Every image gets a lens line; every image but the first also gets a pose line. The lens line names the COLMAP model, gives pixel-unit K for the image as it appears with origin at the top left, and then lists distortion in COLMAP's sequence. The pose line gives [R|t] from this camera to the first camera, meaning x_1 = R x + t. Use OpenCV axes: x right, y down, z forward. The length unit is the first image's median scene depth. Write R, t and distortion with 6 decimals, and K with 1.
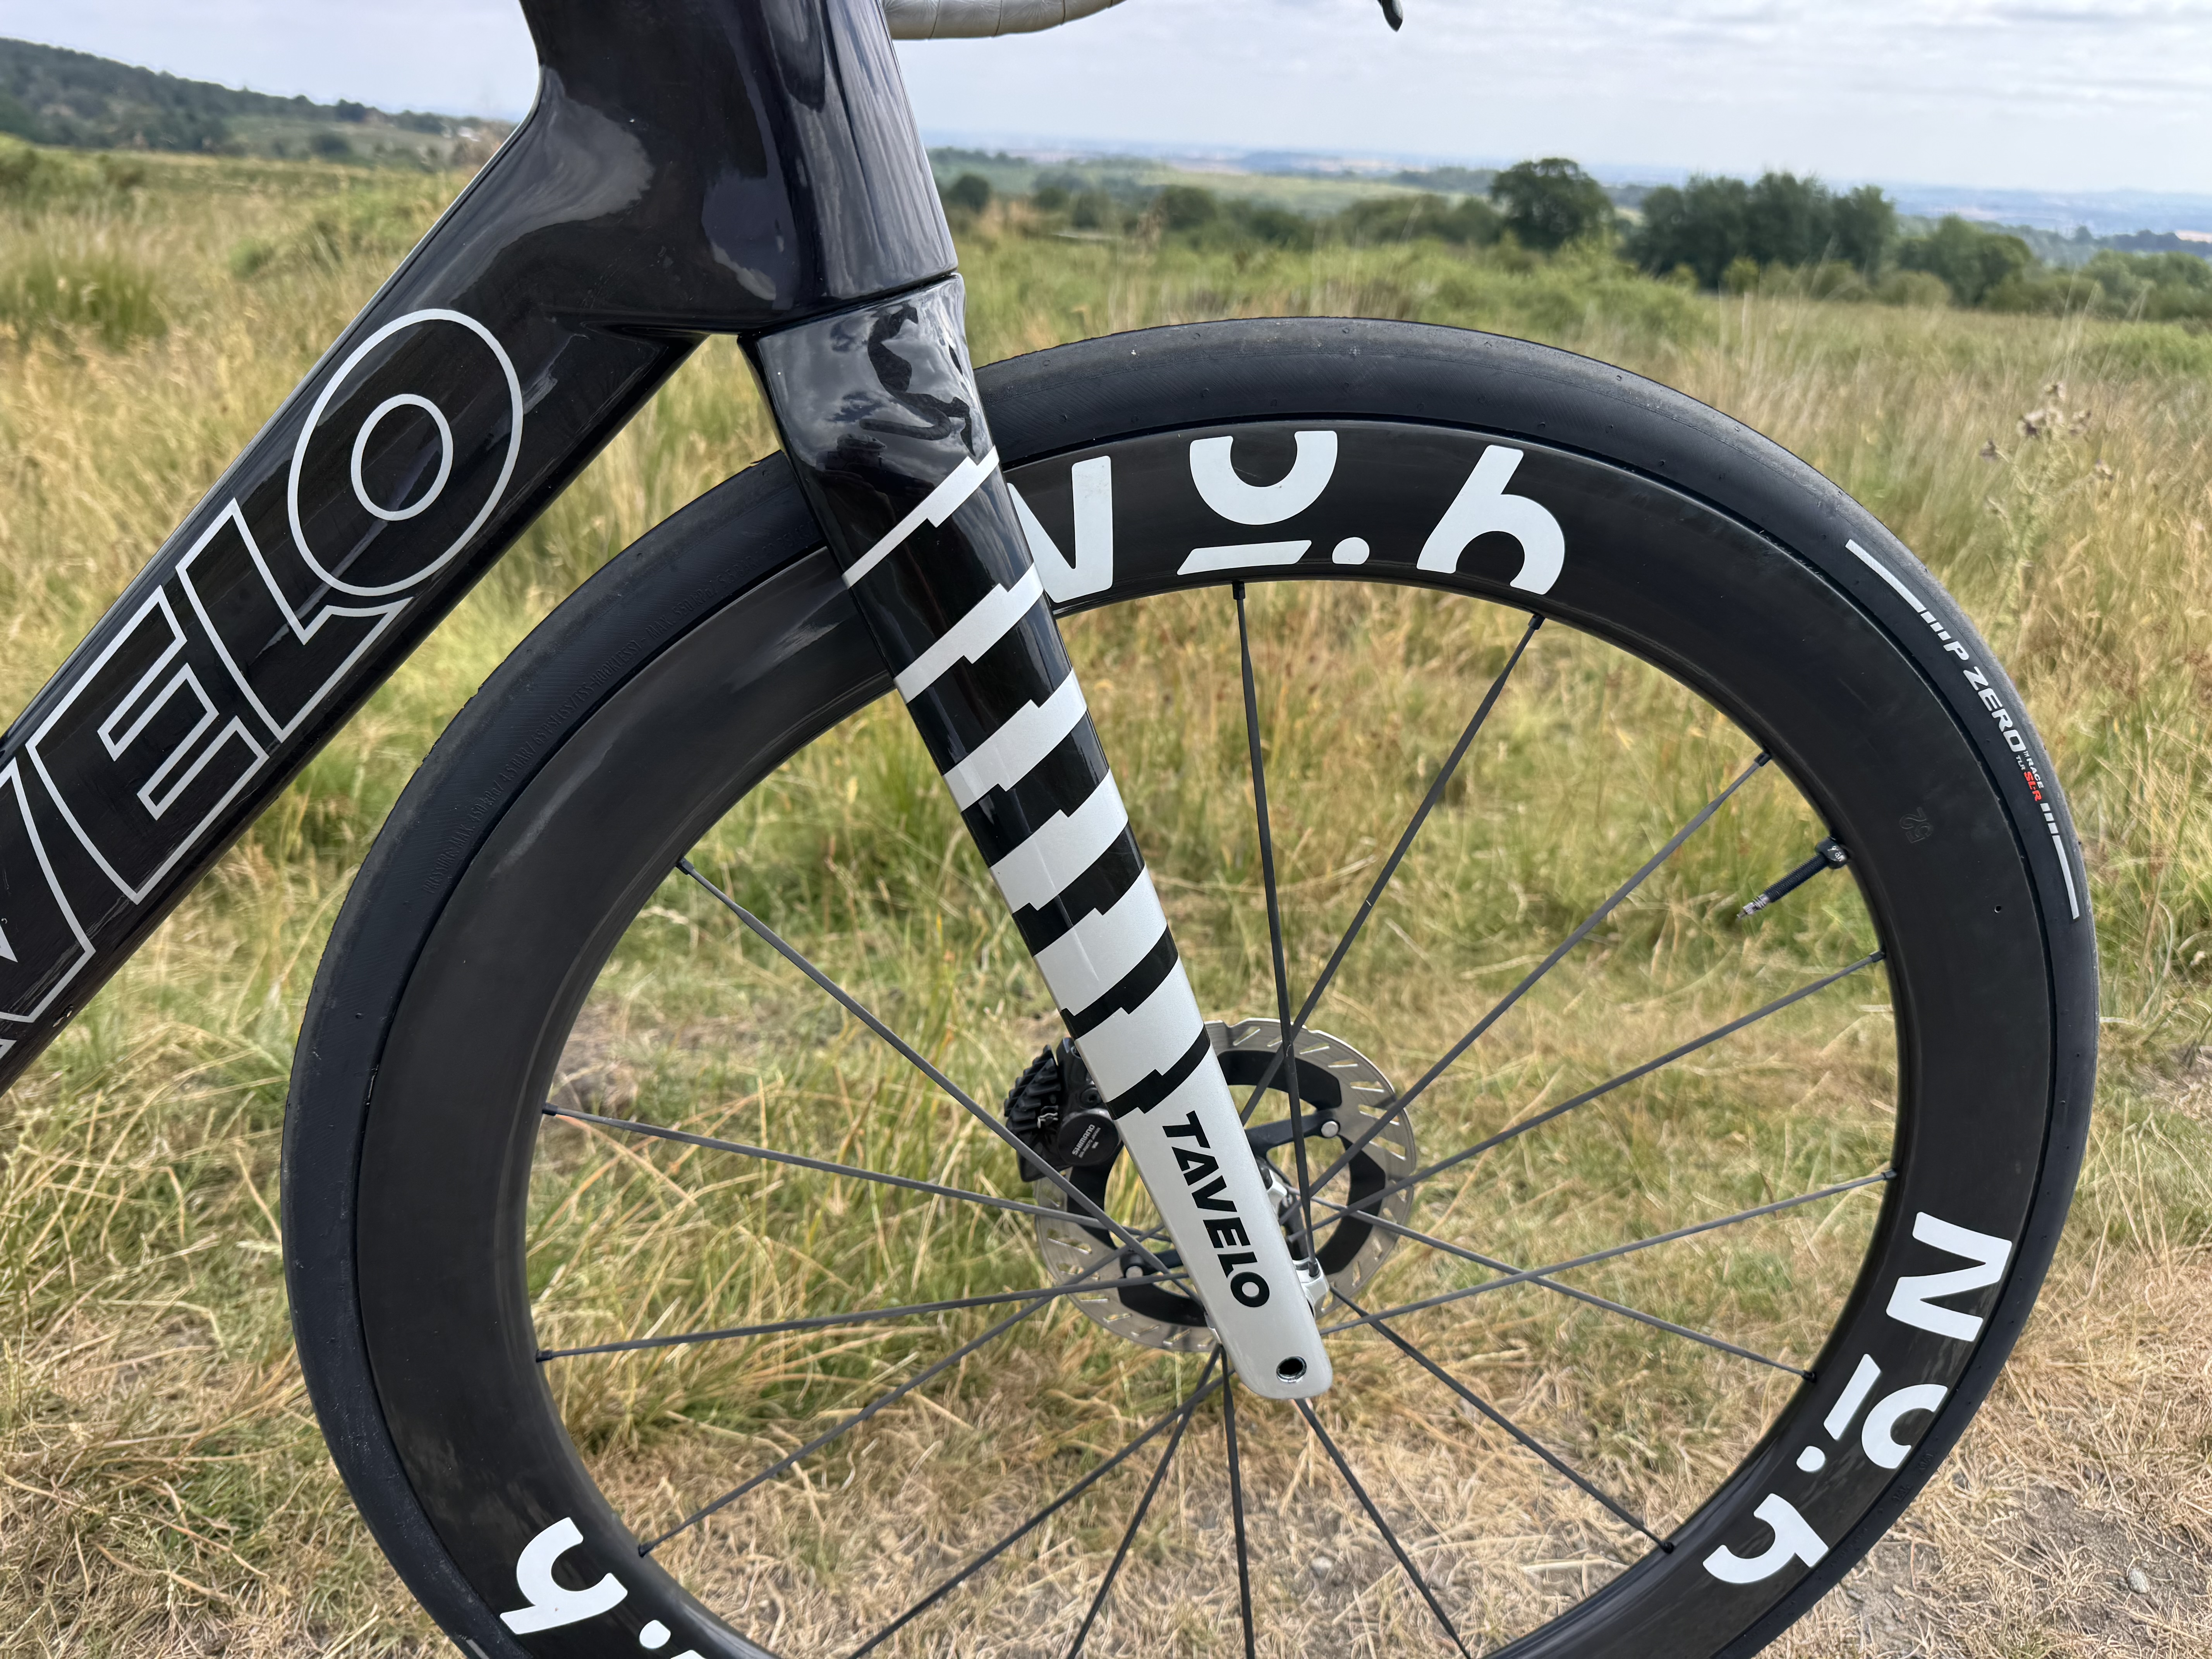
lens RADIAL K [[1545.3, 0, 1077.4], [0, 1545.3, 837.3], [0, 0, 1]] dist [0.003551, -0.030177]
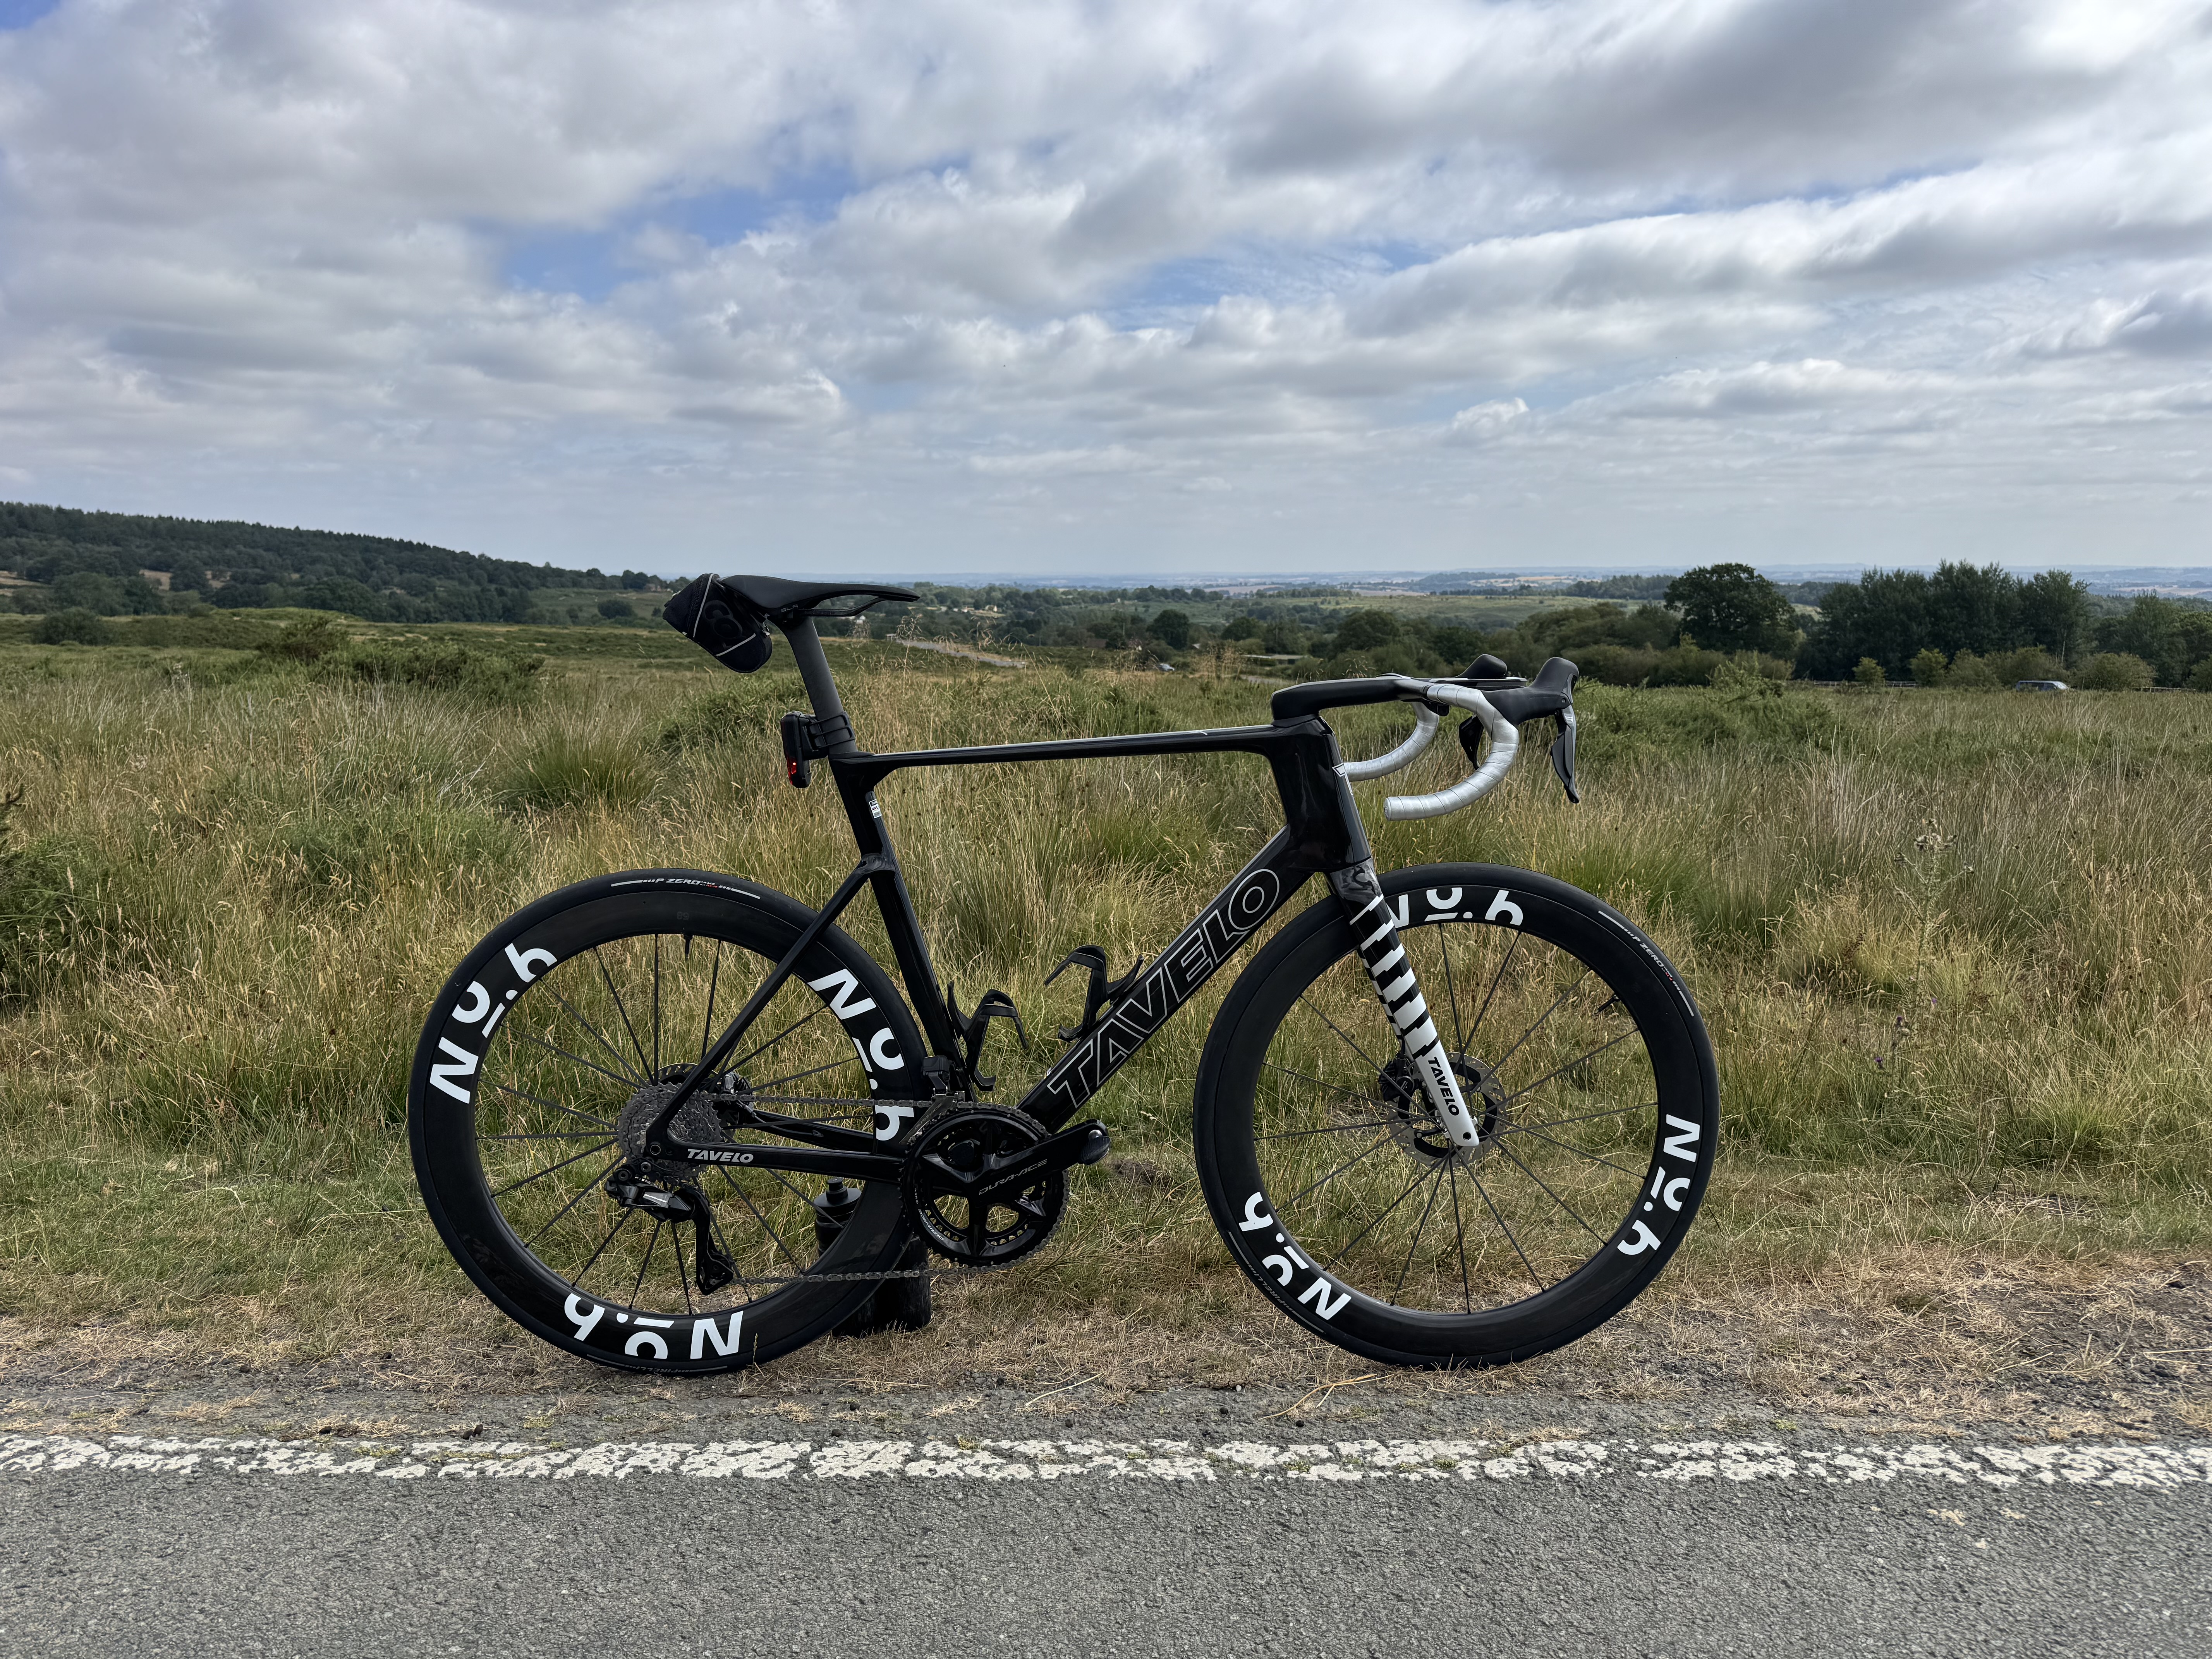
lens RADIAL K [[1545.3, 0, 1077.4], [0, 1545.3, 837.3], [0, 0, 1]] dist [0.003551, -0.030177]
pose [[0.991794, -0.029400, -0.124419, -0.251308], [-0.002914, 0.967747, -0.251907, 0.491534], [0.127812, 0.250202, 0.959720, -2.355719]]
